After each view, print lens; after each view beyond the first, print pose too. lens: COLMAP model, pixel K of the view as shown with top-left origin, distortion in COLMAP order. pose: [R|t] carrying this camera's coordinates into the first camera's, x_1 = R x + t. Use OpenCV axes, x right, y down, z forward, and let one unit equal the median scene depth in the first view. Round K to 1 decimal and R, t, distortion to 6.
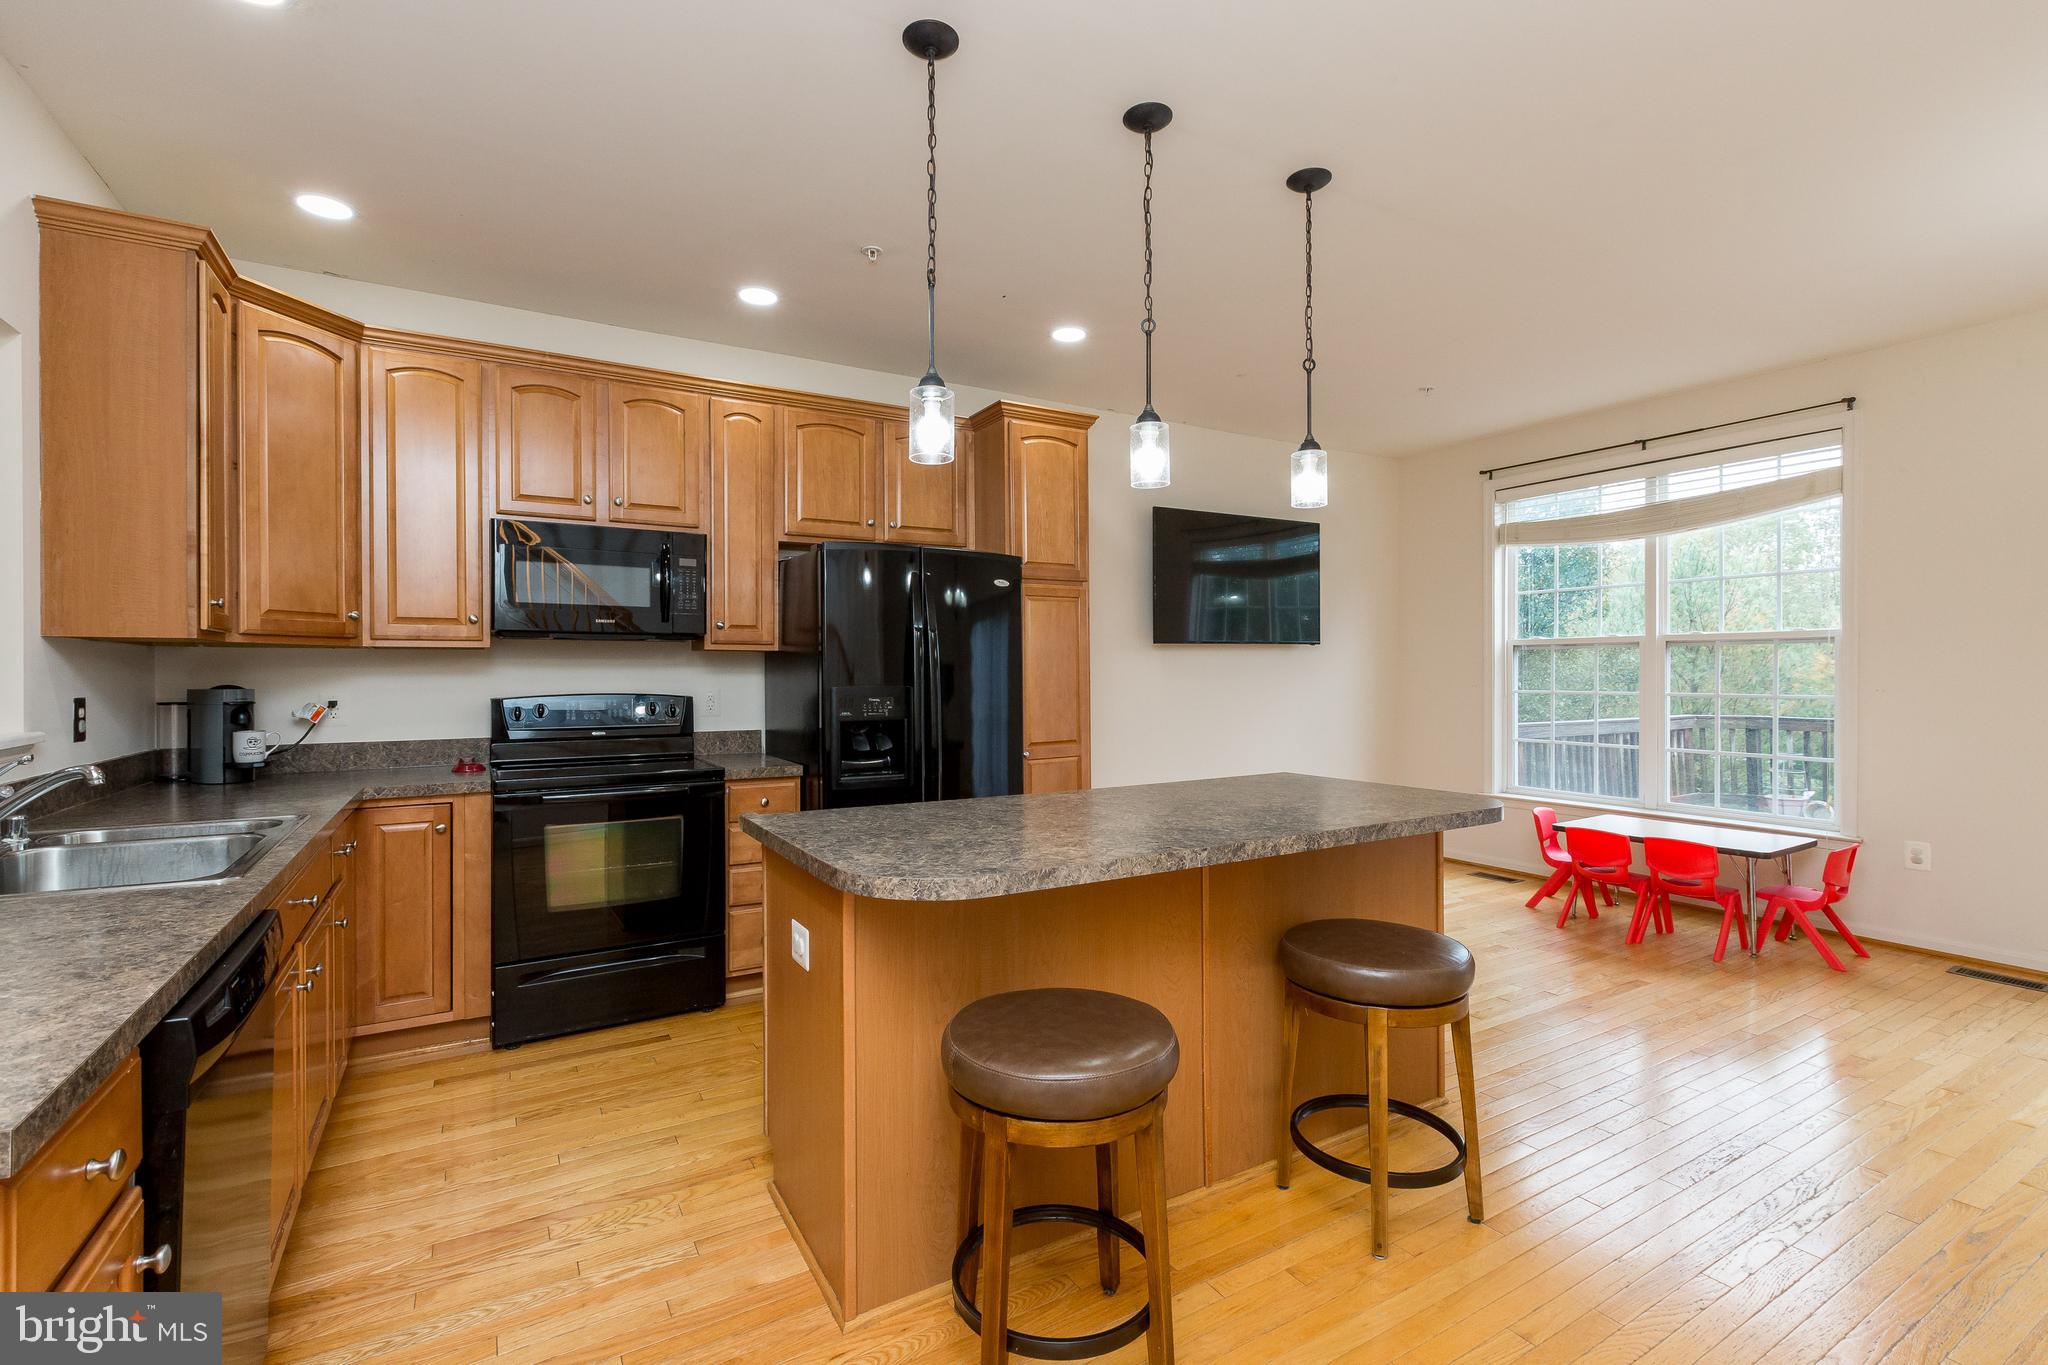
lens RADIAL K [[926.3, 0, 1022.2], [0, 926.3, 699.8], [0, 0, 1]] dist [0.002230, 0.002304]
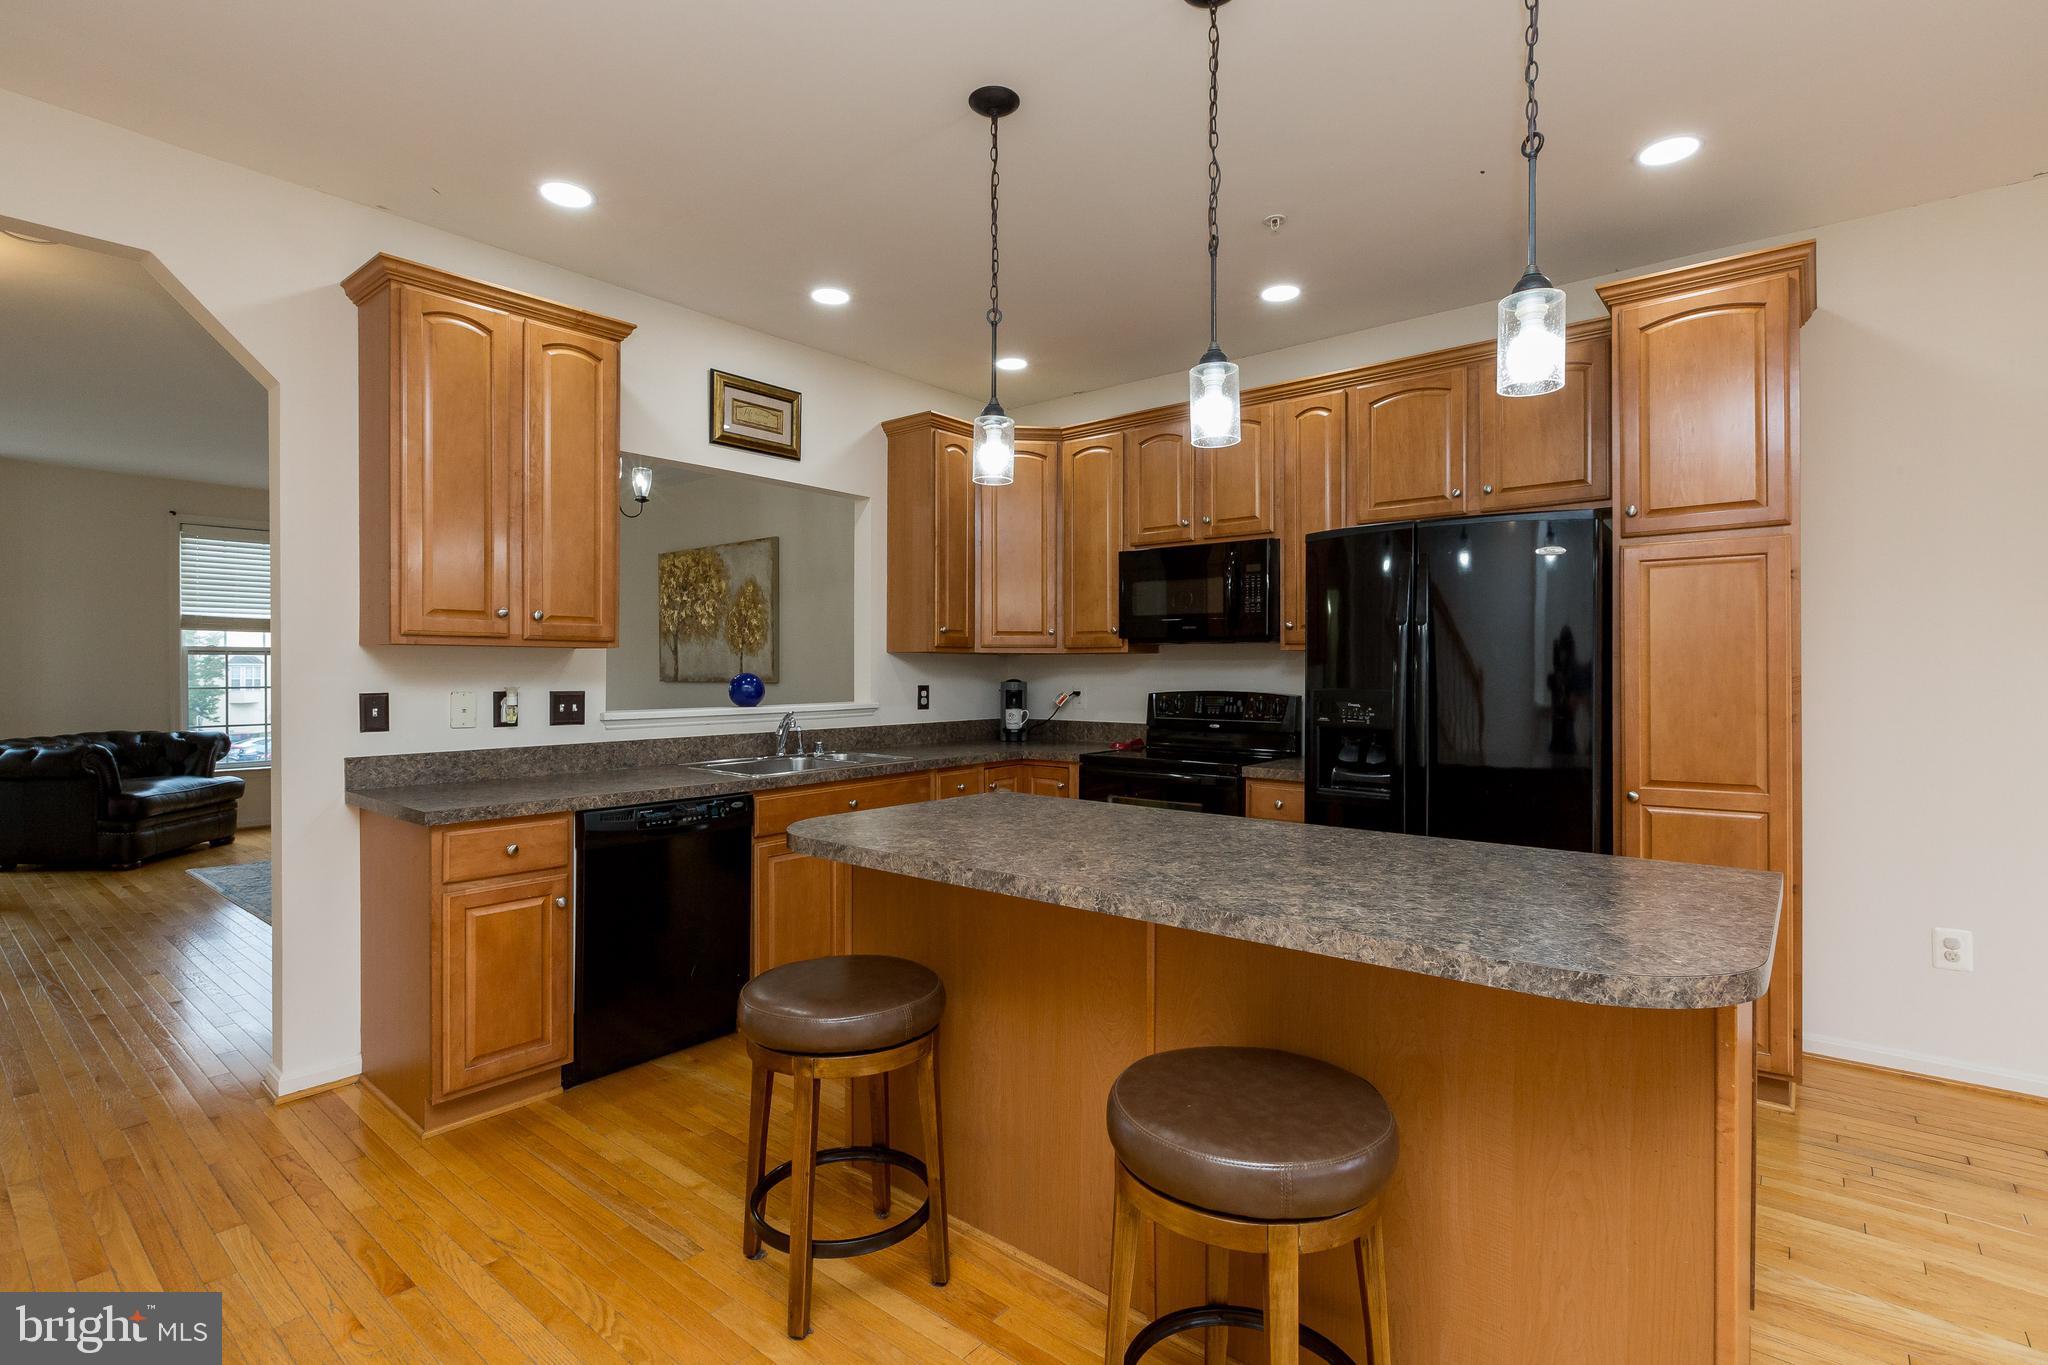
lens RADIAL K [[967.2, 0, 1016.7], [0, 967.2, 666.4], [0, 0, 1]] dist [0.036964, 0.000159]
pose [[0.337101, -0.004498, -0.941458, 0.666687], [-0.037366, 0.999137, -0.018153, -0.008572], [0.940727, 0.041298, 0.336642, 0.452745]]
